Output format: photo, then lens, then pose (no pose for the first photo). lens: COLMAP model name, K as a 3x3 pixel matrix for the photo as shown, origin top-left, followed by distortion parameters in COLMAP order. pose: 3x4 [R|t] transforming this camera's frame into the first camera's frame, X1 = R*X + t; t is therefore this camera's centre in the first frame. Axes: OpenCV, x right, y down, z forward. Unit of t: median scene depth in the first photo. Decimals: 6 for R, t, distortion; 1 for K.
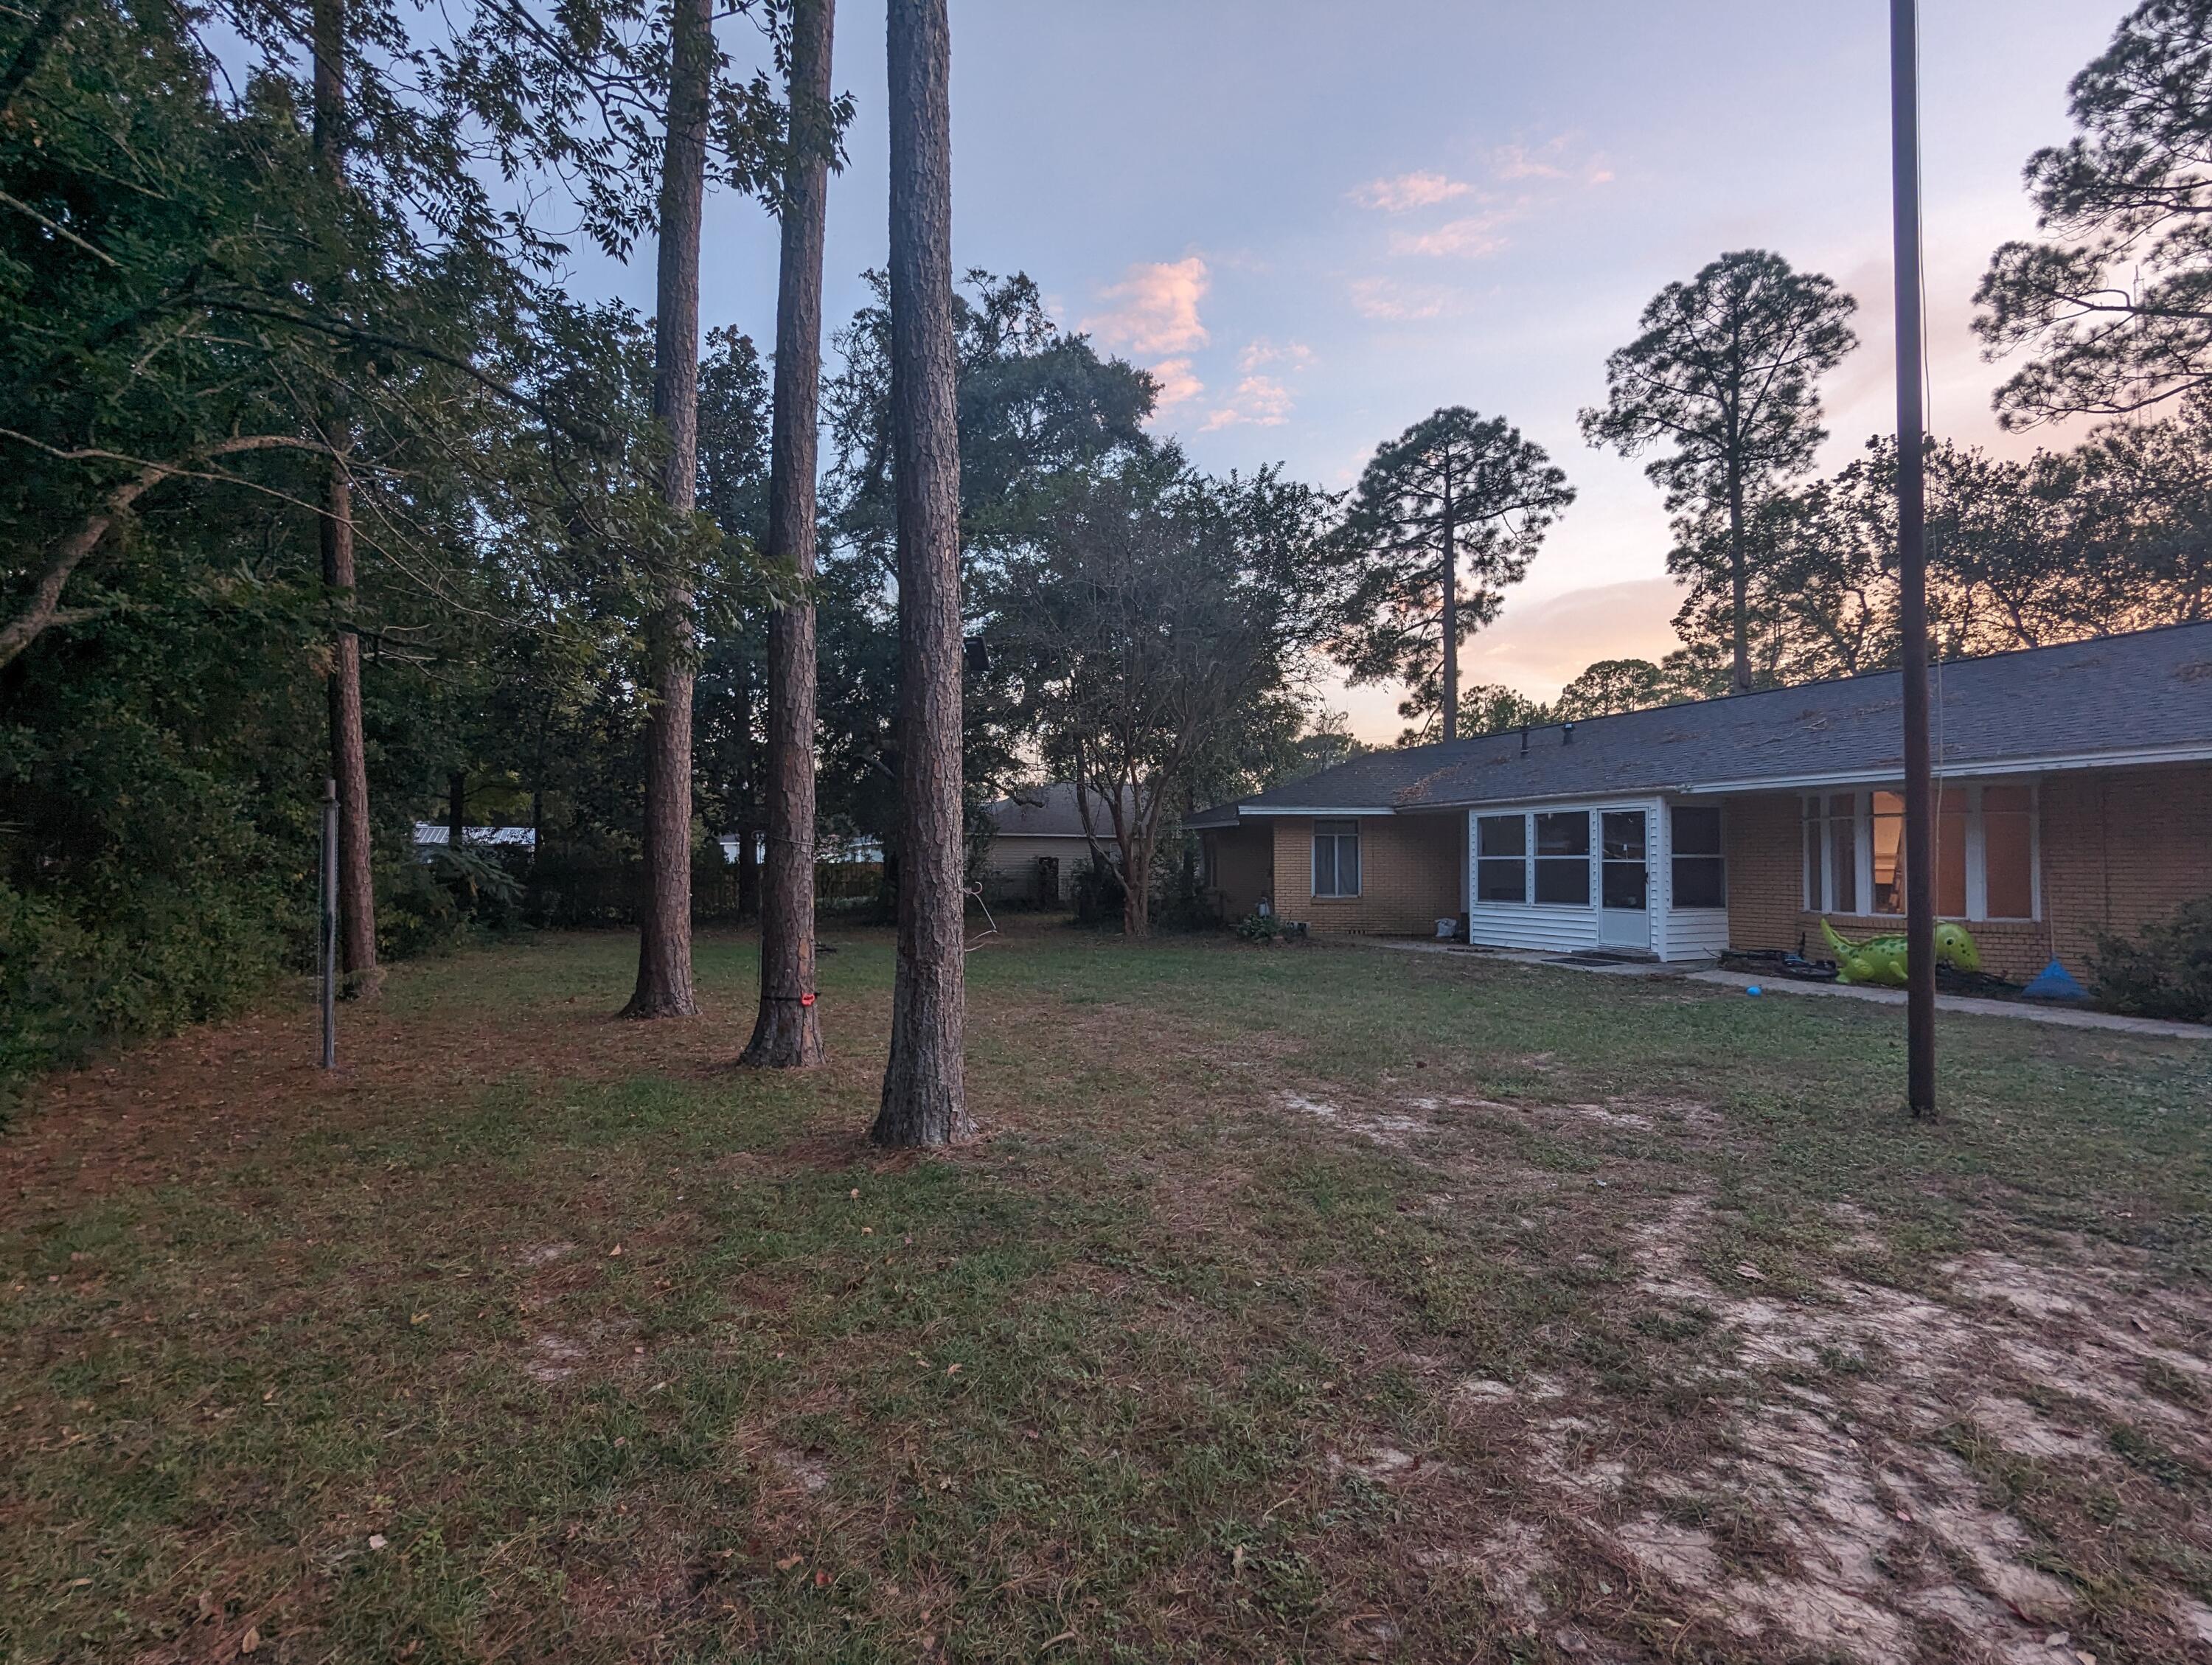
lens RADIAL K [[1056.6, 0, 1111.1], [0, 1056.6, 837.1], [0, 0, 1]] dist [0.001839, -0.002524]
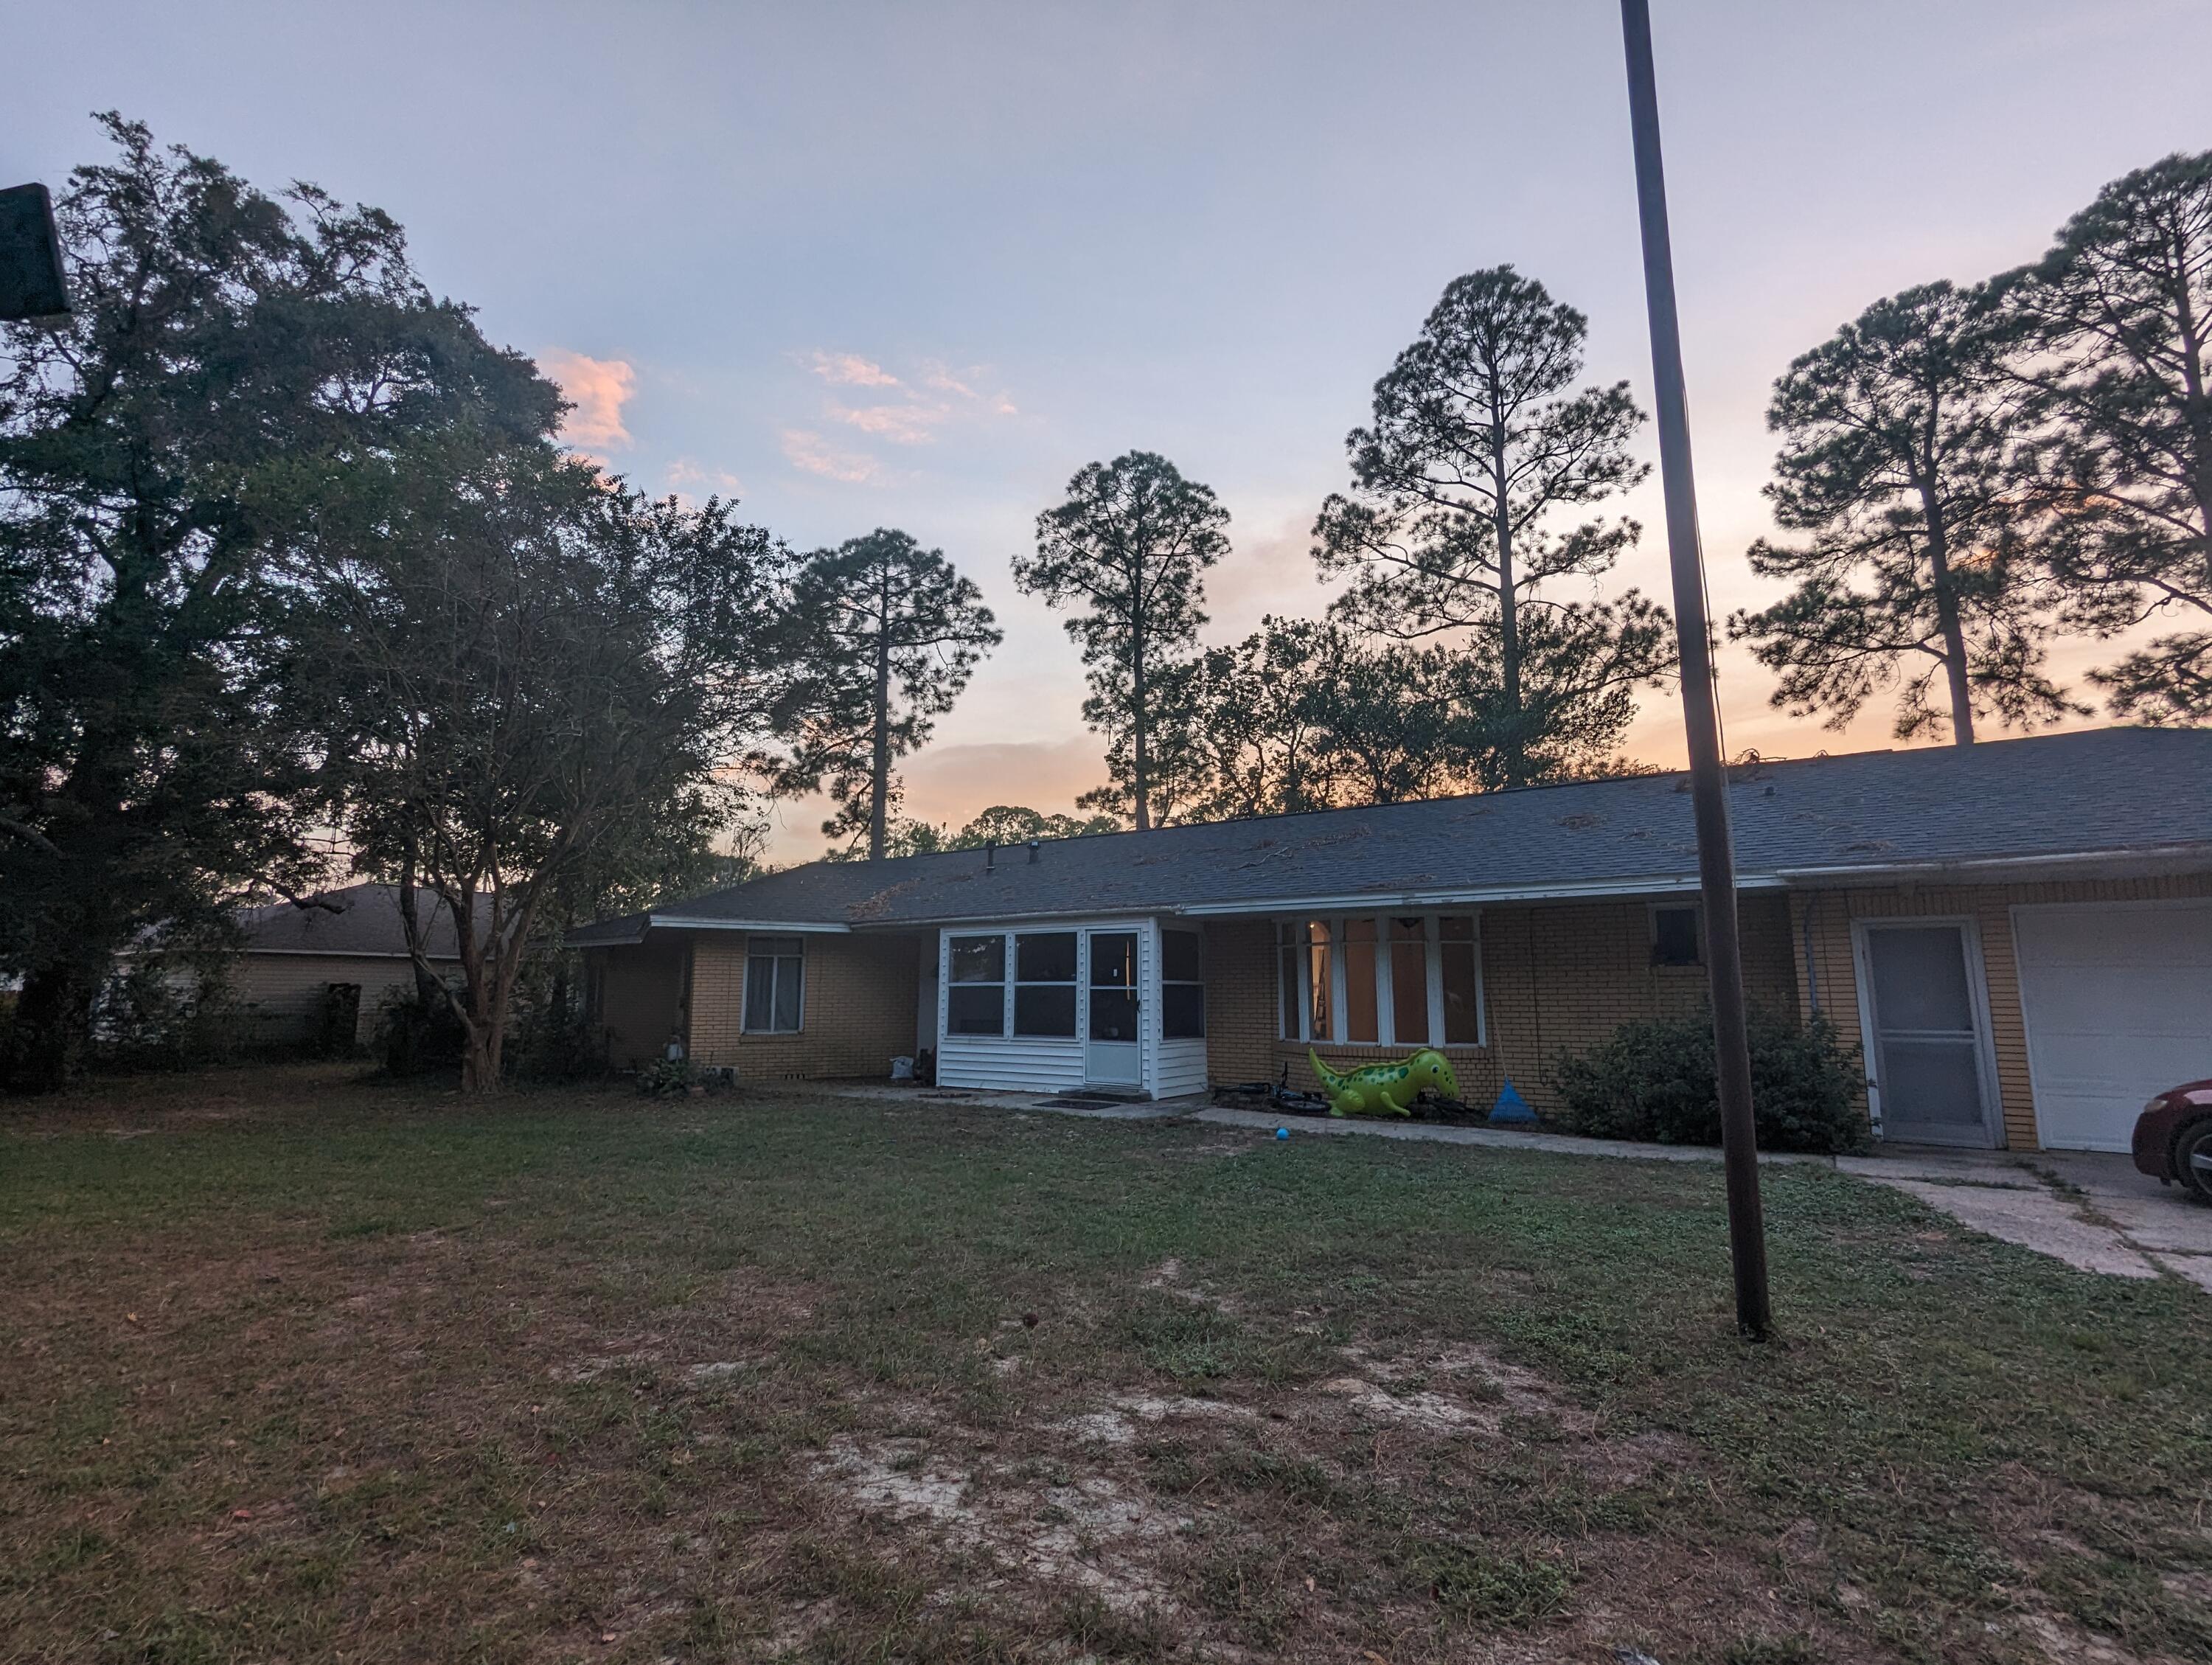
lens RADIAL K [[1056.6, 0, 1111.1], [0, 1056.6, 837.1], [0, 0, 1]] dist [0.001839, -0.002524]
pose [[0.848186, 0.078617, 0.523831, -0.001214], [-0.013418, 0.991796, -0.127122, 0.004433], [-0.529528, 0.100795, 0.842283, 0.104527]]
